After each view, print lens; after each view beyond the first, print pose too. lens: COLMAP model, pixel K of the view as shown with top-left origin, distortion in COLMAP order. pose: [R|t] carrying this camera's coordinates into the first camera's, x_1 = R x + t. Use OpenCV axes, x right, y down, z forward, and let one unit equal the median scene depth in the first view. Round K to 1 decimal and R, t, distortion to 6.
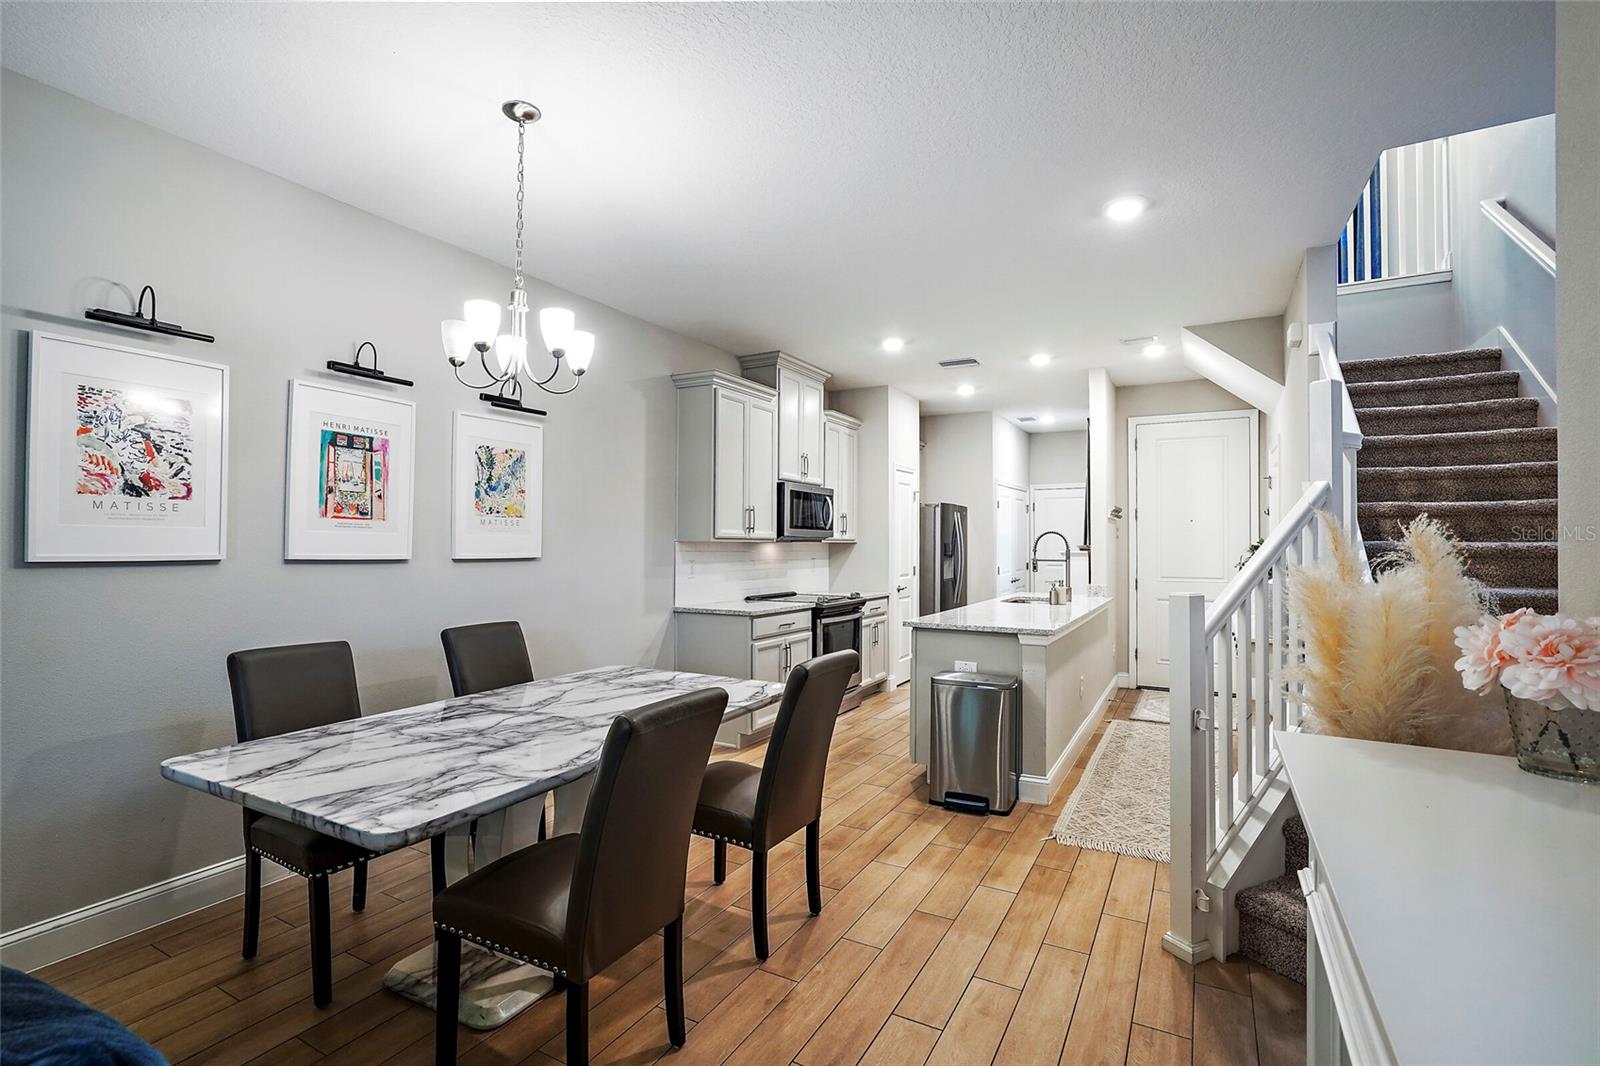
lens RADIAL K [[736.3, 0, 803.8], [0, 736.3, 528.2], [0, 0, 1]] dist [-0.027611, 0.000869]
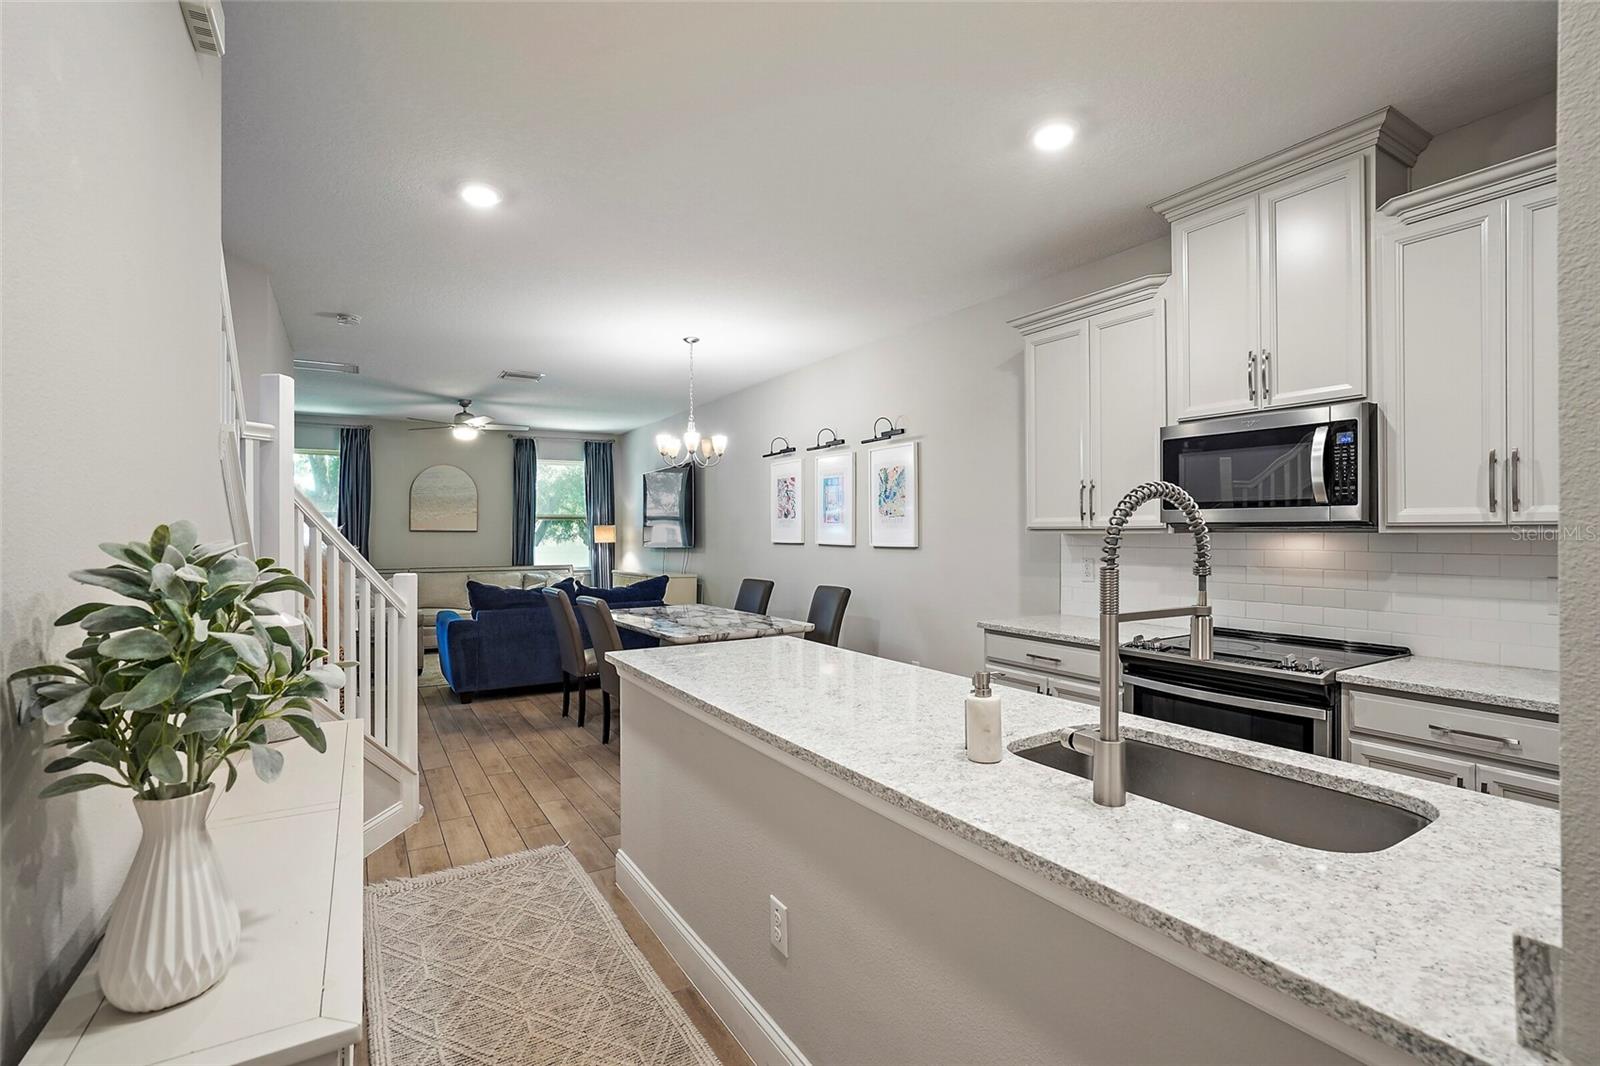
lens RADIAL K [[740.4, 0, 800.0], [0, 740.4, 533.0], [0, 0, 1]] dist [-0.054489, 0.000107]
pose [[-0.495962, -0.003562, -0.868337, 0.755053], [0.017870, 0.999738, -0.014308, 0.027090], [0.868160, -0.022613, -0.495769, 1.305203]]
